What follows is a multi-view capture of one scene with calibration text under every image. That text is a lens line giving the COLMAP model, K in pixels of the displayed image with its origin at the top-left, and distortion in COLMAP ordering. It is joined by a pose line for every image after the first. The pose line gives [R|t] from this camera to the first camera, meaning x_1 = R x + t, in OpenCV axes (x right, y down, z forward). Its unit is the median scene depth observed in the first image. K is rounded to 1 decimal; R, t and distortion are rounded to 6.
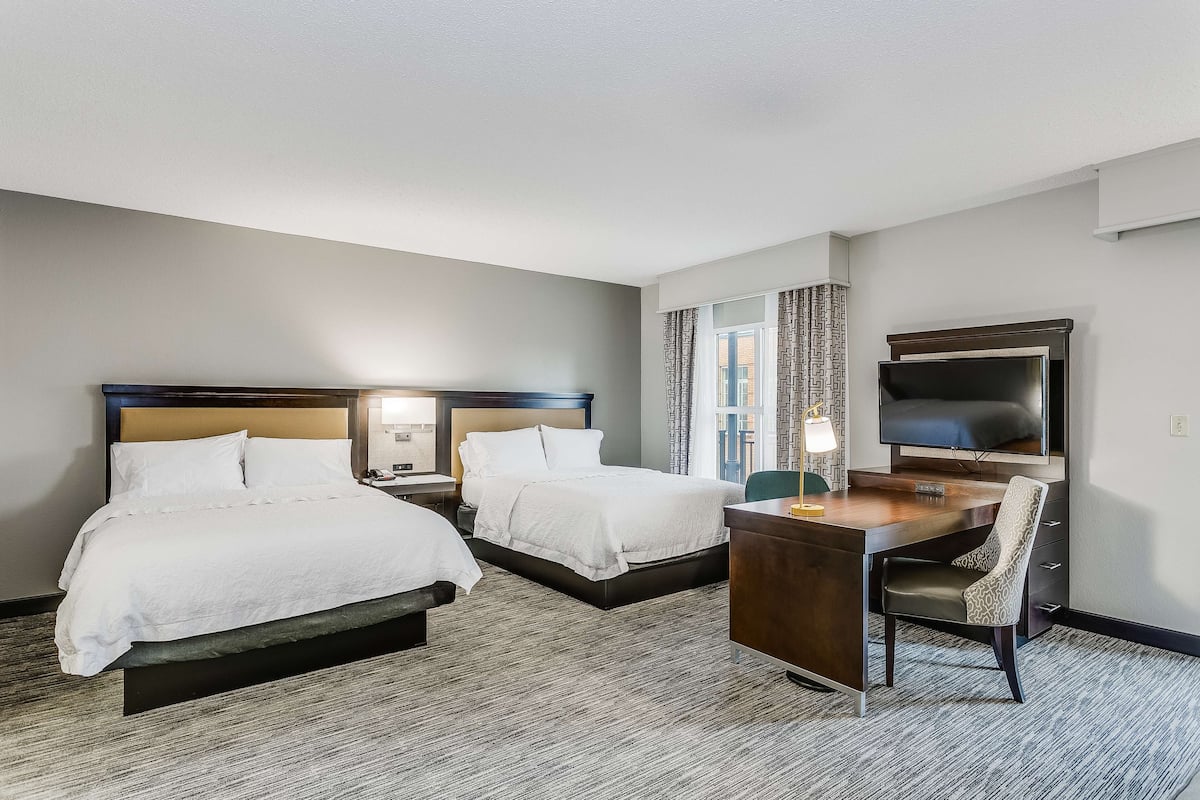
lens RADIAL K [[642.5, 0, 600.4], [0, 642.5, 399.7], [0, 0, 1]] dist [0.004740, 0.001307]
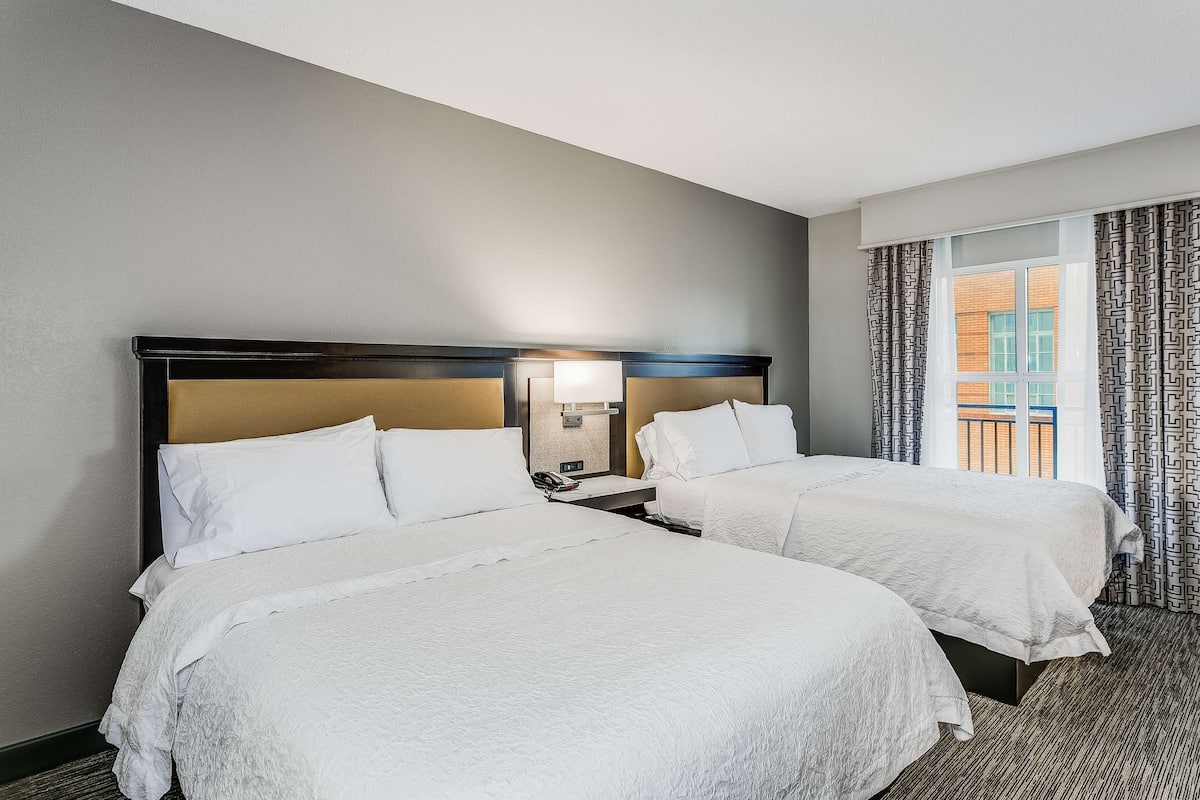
lens RADIAL K [[642.5, 0, 587.2], [0, 642.5, 357.5], [0, 0, 1]] dist [0.004740, 0.001307]
pose [[0.993696, -0.002557, 0.112081, -0.381593], [0.004167, 0.999891, -0.014131, 0.002158], [-0.112033, 0.014509, 0.993599, 0.351525]]
